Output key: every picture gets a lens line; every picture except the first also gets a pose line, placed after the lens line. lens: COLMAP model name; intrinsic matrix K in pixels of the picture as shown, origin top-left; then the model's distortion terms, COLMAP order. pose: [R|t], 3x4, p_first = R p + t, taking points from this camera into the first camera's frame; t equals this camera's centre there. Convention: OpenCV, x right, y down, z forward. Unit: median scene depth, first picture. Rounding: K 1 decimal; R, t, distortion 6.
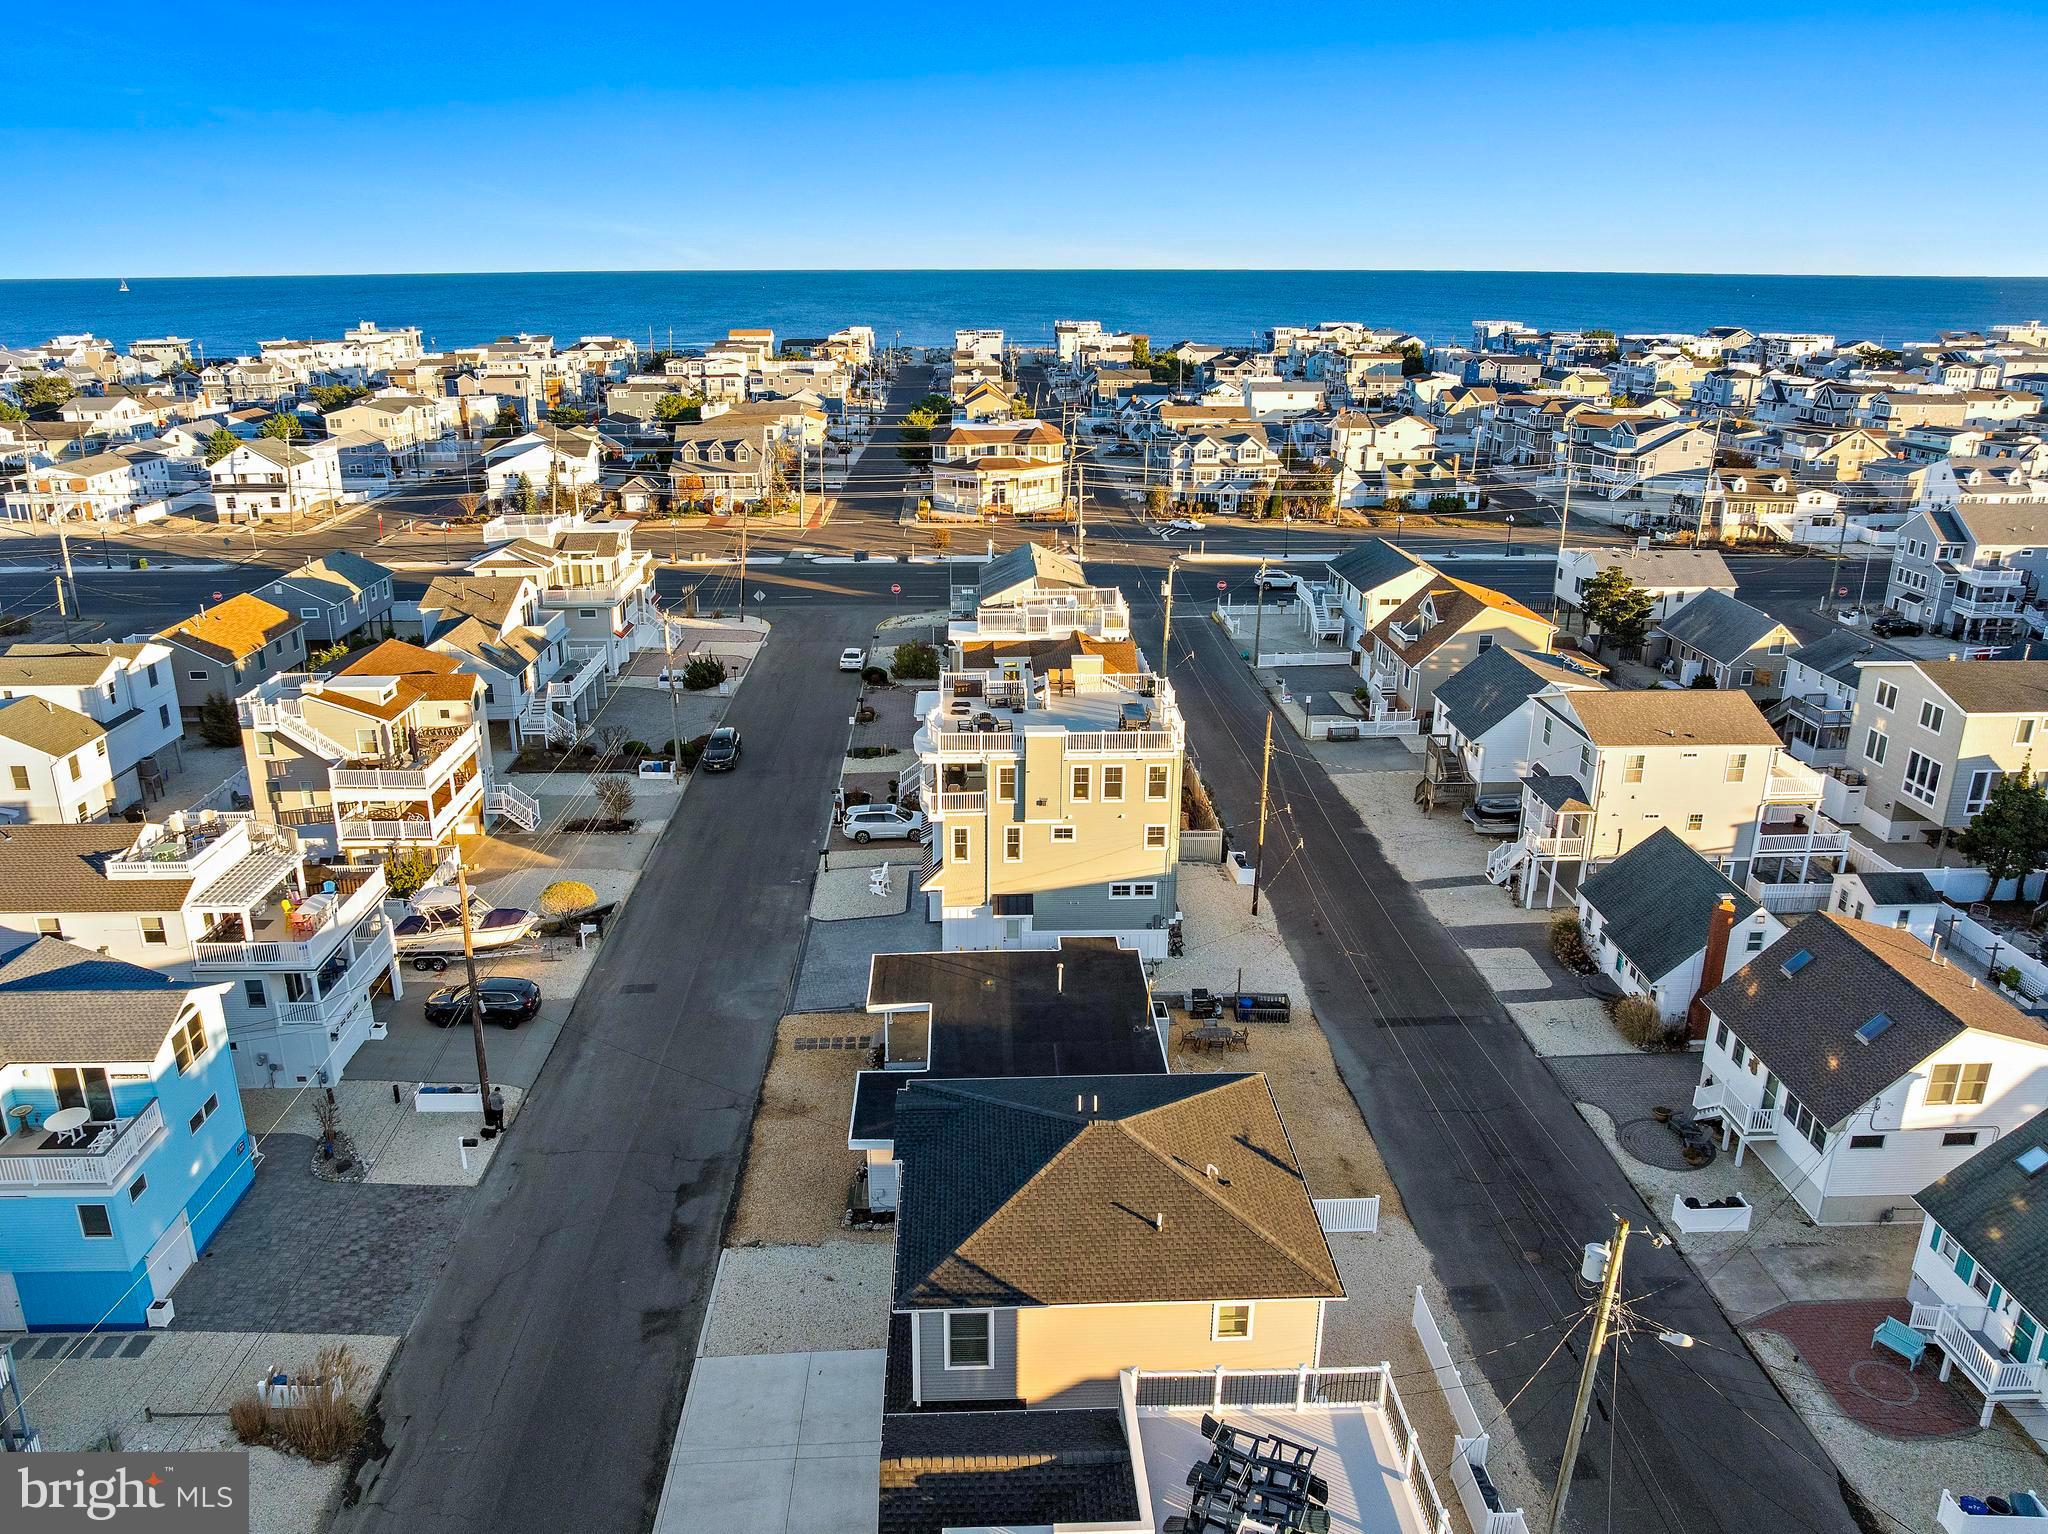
lens RADIAL K [[1459.0, 0, 980.5], [0, 1459.0, 736.1], [0, 0, 1]] dist [-0.032239, -0.003497]
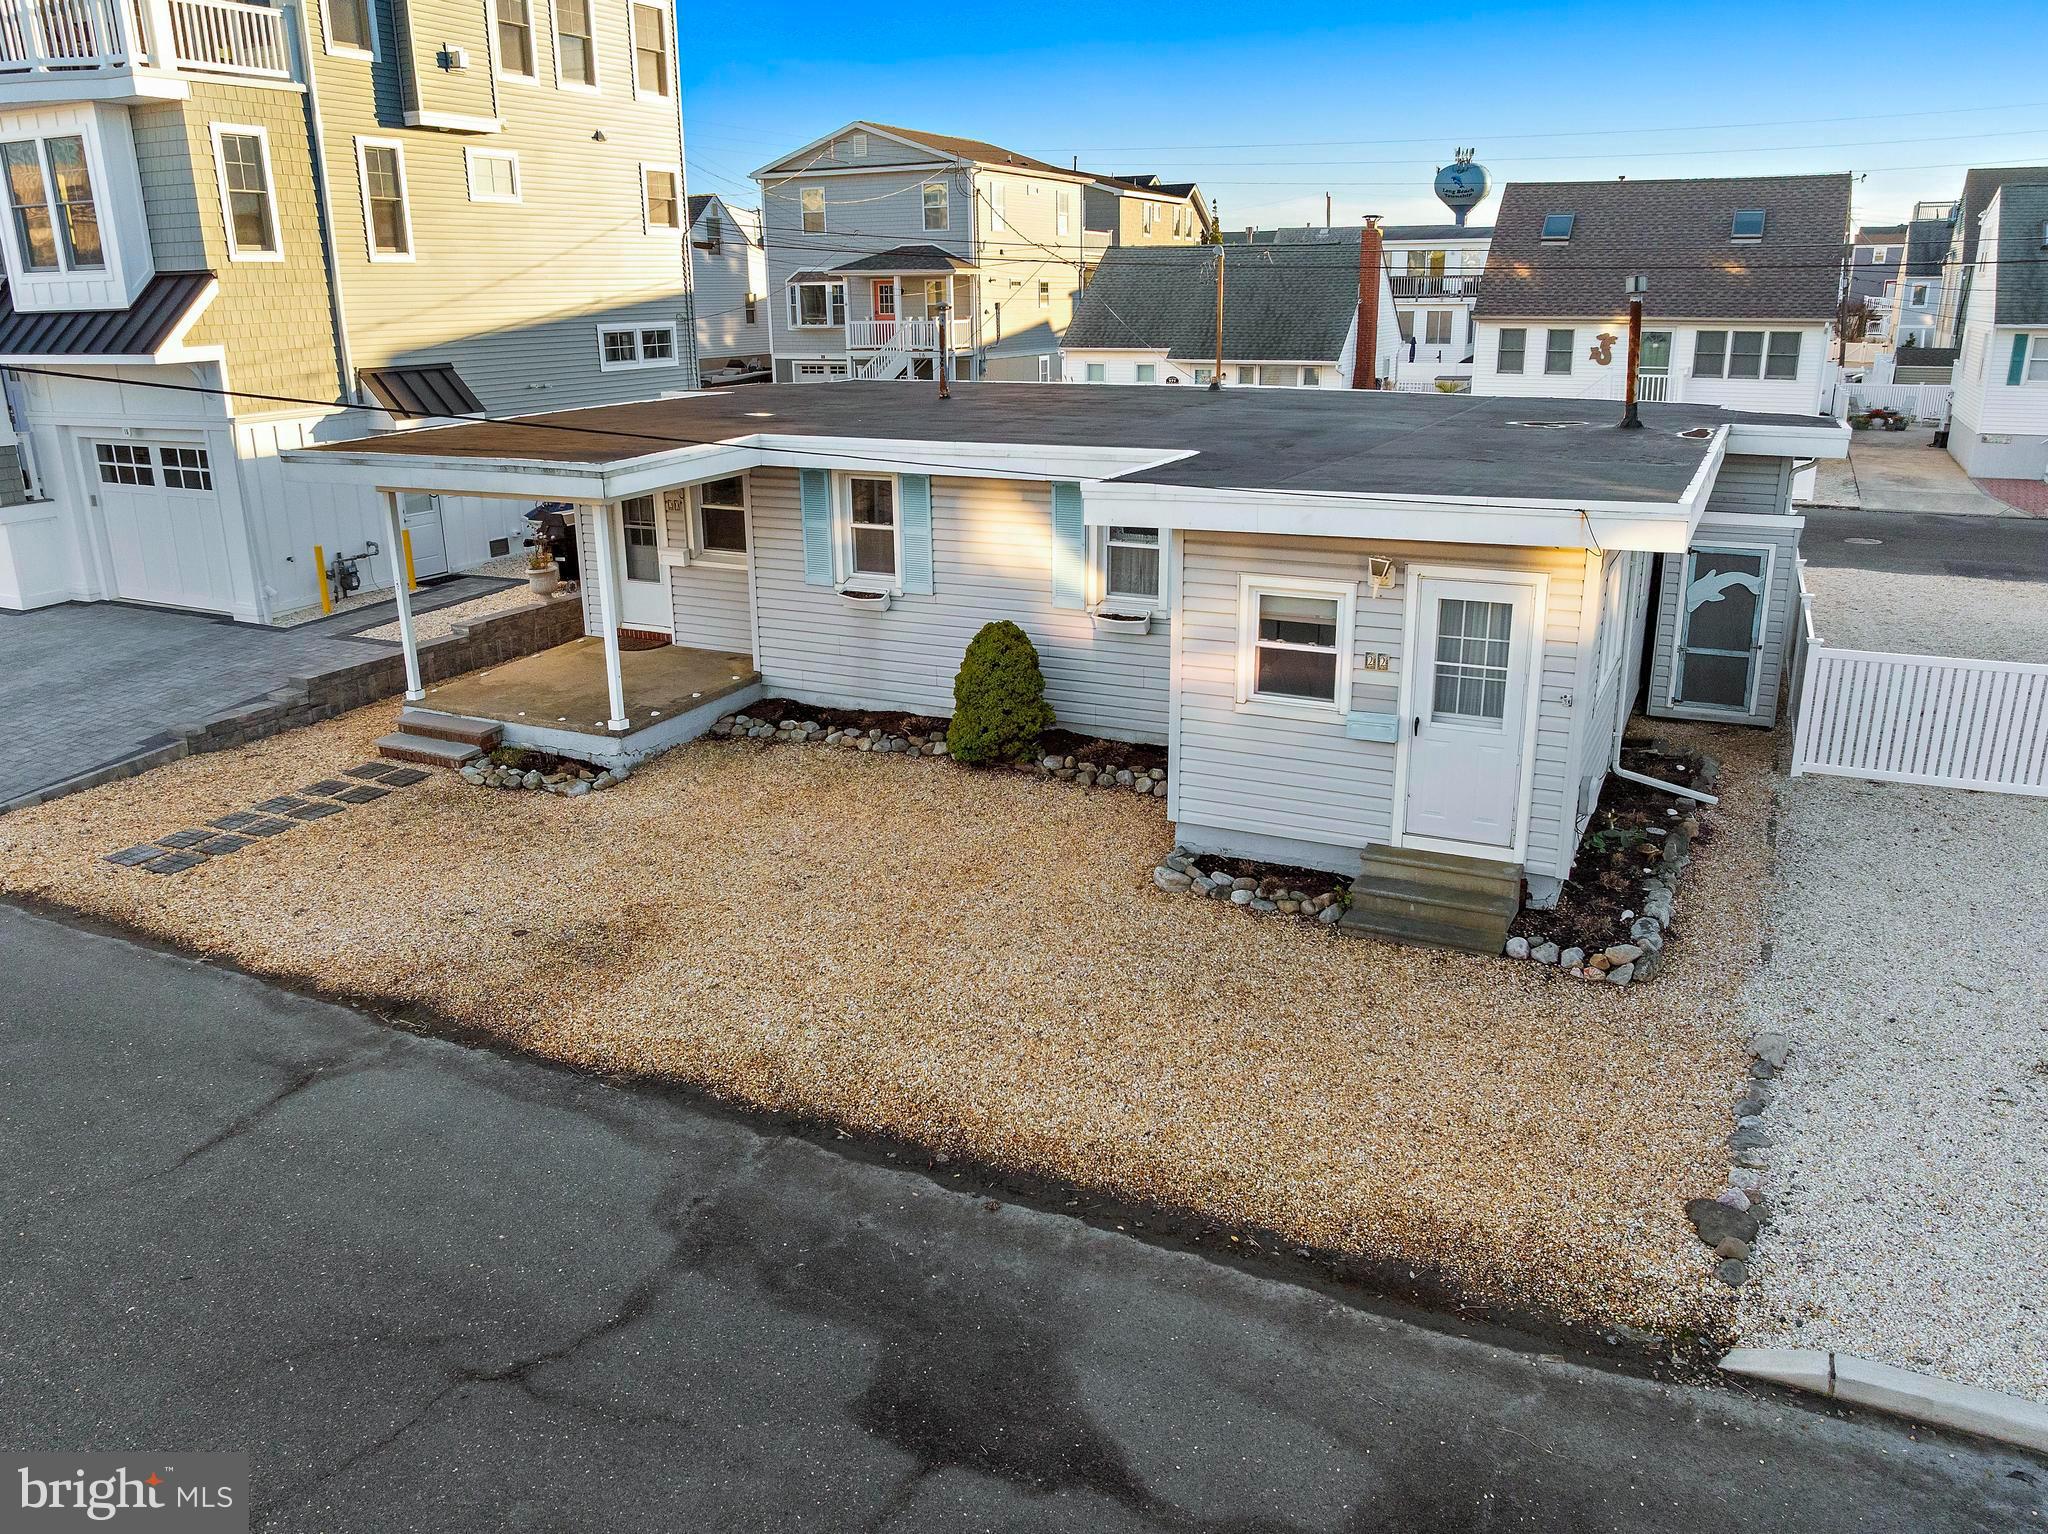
lens RADIAL K [[1459.0, 0, 1043.2], [0, 1459.0, 815.2], [0, 0, 1]] dist [-0.032239, -0.003497]
pose [[0.451771, -0.297966, 0.840903, -0.163212], [0.284554, 0.941471, 0.180726, 0.134841], [-0.845536, 0.157636, 0.510117, 0.514617]]
